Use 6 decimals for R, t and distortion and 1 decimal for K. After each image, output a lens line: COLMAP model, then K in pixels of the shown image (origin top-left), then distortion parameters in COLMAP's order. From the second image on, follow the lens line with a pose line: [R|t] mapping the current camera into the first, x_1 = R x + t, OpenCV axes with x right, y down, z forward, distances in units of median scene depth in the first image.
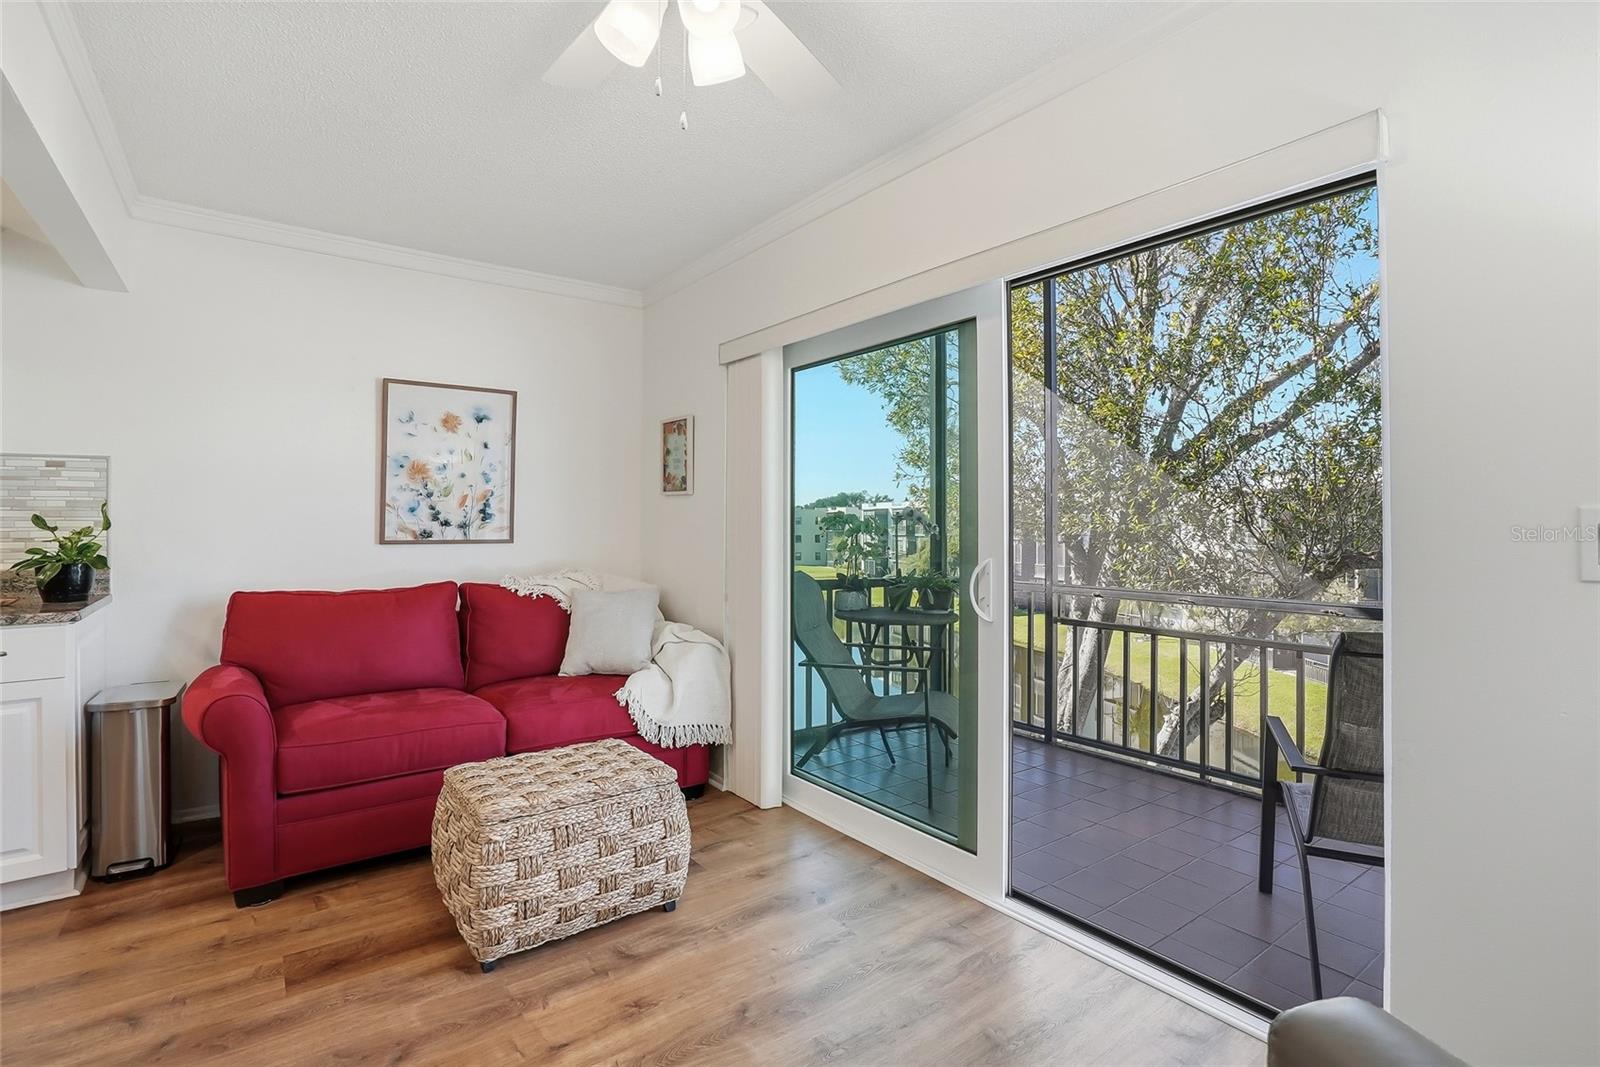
lens RADIAL K [[763.2, 0, 791.4], [0, 763.2, 520.9], [0, 0, 1]] dist [-0.057525, 0.019629]
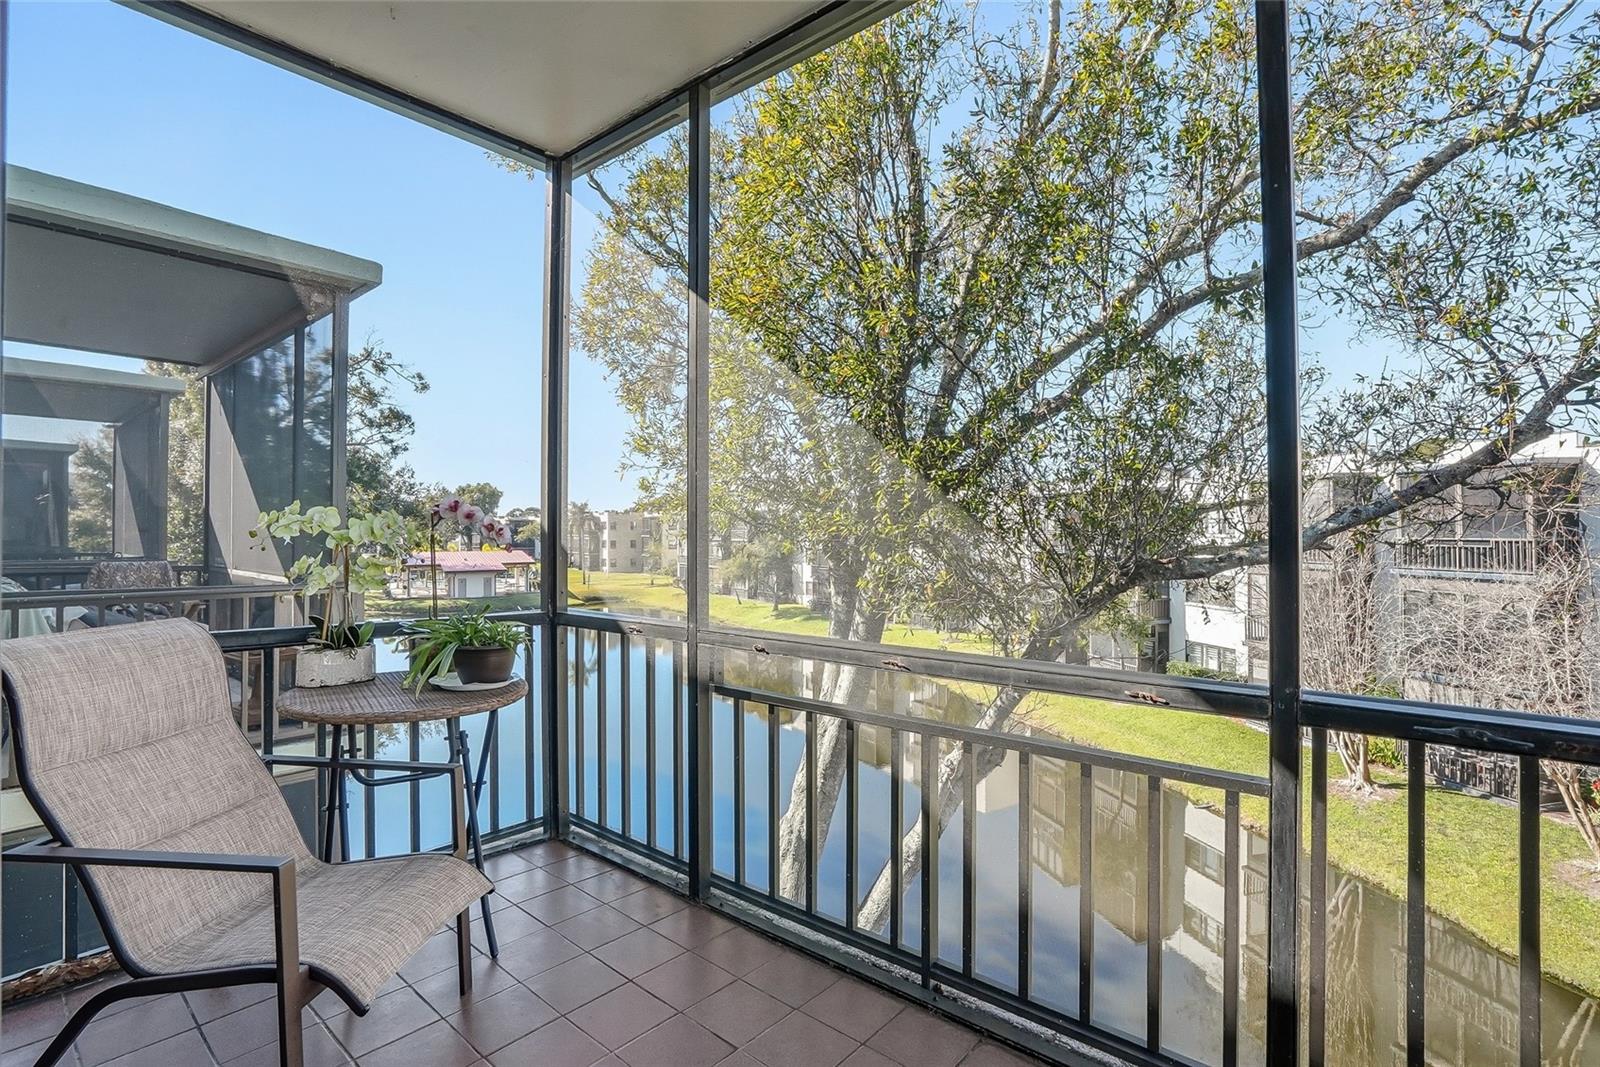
lens RADIAL K [[763.2, 0, 791.4], [0, 763.2, 520.9], [0, 0, 1]] dist [-0.057525, 0.019629]
pose [[0.974925, -0.000913, 0.222530, 0.182462], [0.002344, 0.999978, -0.006170, 0.003743], [-0.222520, 0.006537, 0.974906, 0.267327]]
